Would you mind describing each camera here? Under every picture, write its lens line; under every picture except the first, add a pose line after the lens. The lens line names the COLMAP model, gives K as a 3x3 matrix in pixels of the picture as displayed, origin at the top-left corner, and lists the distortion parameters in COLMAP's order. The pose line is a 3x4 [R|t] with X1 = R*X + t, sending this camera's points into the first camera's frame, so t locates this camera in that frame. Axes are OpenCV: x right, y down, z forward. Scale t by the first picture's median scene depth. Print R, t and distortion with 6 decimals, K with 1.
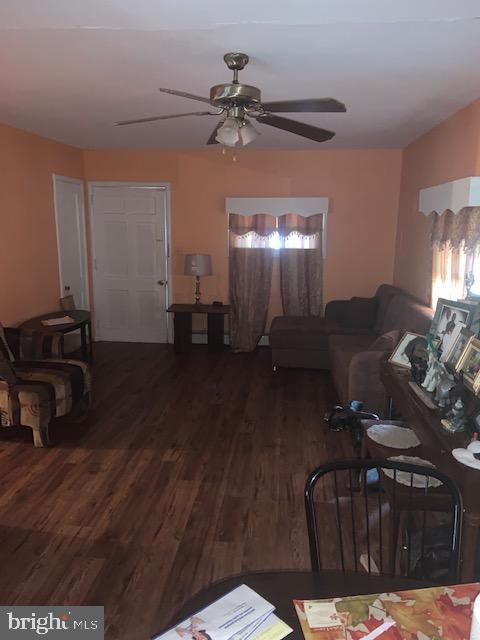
lens RADIAL K [[487.3, 0, 241.6], [0, 487.3, 309.5], [0, 0, 1]] dist [0.165757, -0.223173]
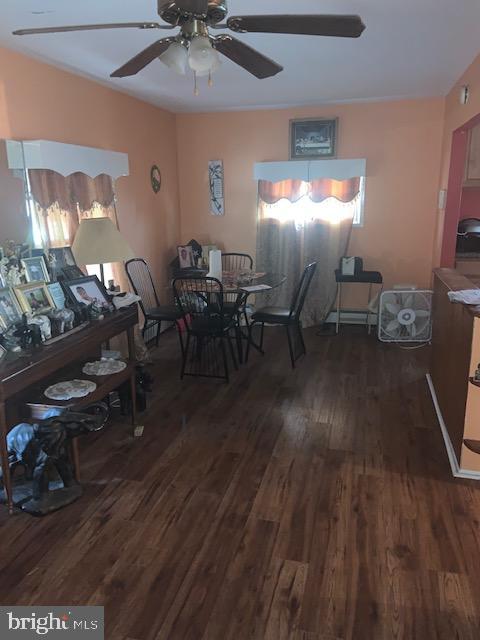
lens RADIAL K [[487.3, 0, 241.6], [0, 487.3, 309.5], [0, 0, 1]] dist [0.165757, -0.223173]
pose [[-0.988052, -0.033644, 0.150406, -0.183976], [0.027931, 0.920636, 0.389422, -0.271297], [-0.151571, 0.388970, -0.908696, 1.646325]]
